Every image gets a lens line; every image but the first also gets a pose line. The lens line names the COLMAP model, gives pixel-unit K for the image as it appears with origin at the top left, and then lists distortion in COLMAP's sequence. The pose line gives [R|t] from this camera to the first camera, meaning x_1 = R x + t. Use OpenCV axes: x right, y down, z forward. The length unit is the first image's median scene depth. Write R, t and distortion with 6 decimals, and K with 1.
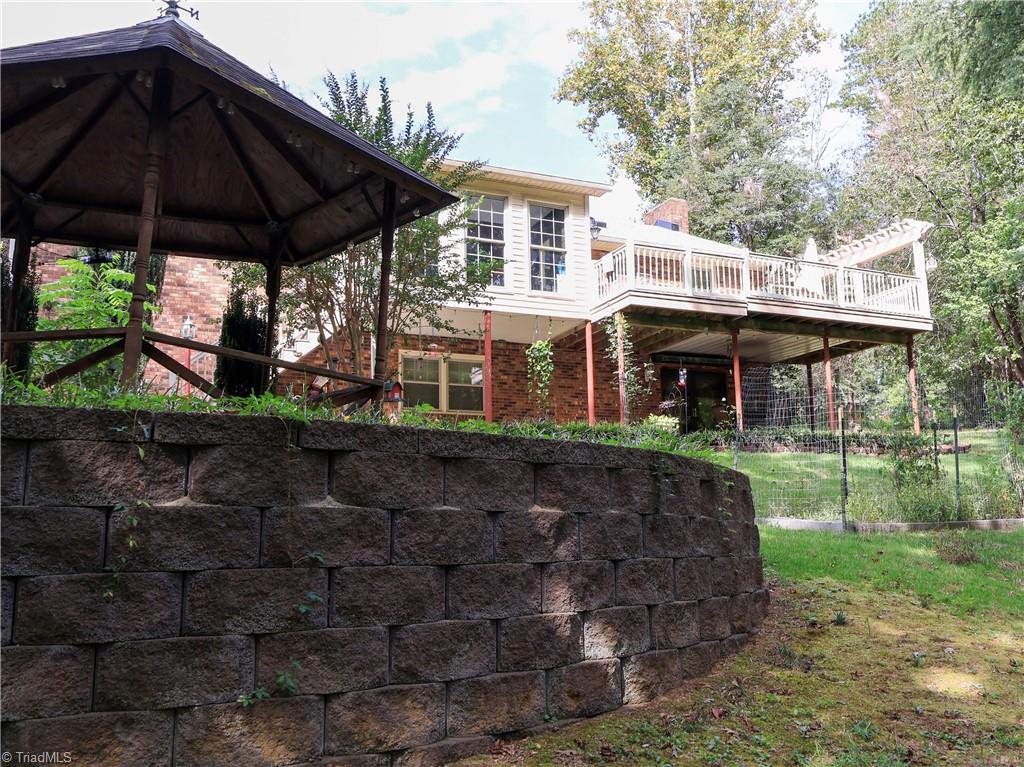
lens RADIAL K [[894.3, 0, 551.5], [0, 894.3, 385.0], [0, 0, 1]] dist [0.001777, -0.001563]
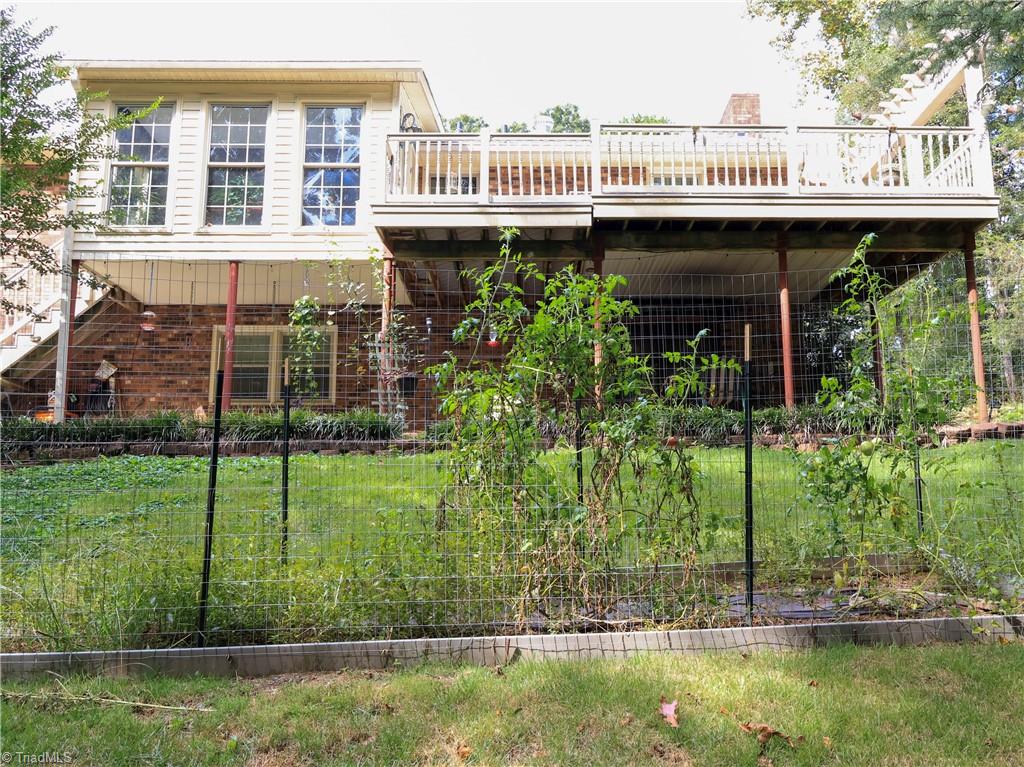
lens RADIAL K [[894.3, 0, 551.5], [0, 894.3, 385.0], [0, 0, 1]] dist [0.001777, -0.001563]
pose [[0.919317, -0.050574, -0.390255, 0.422284], [0.057422, 0.998333, 0.005894, 0.026305], [0.389307, -0.027828, 0.920688, 0.412945]]
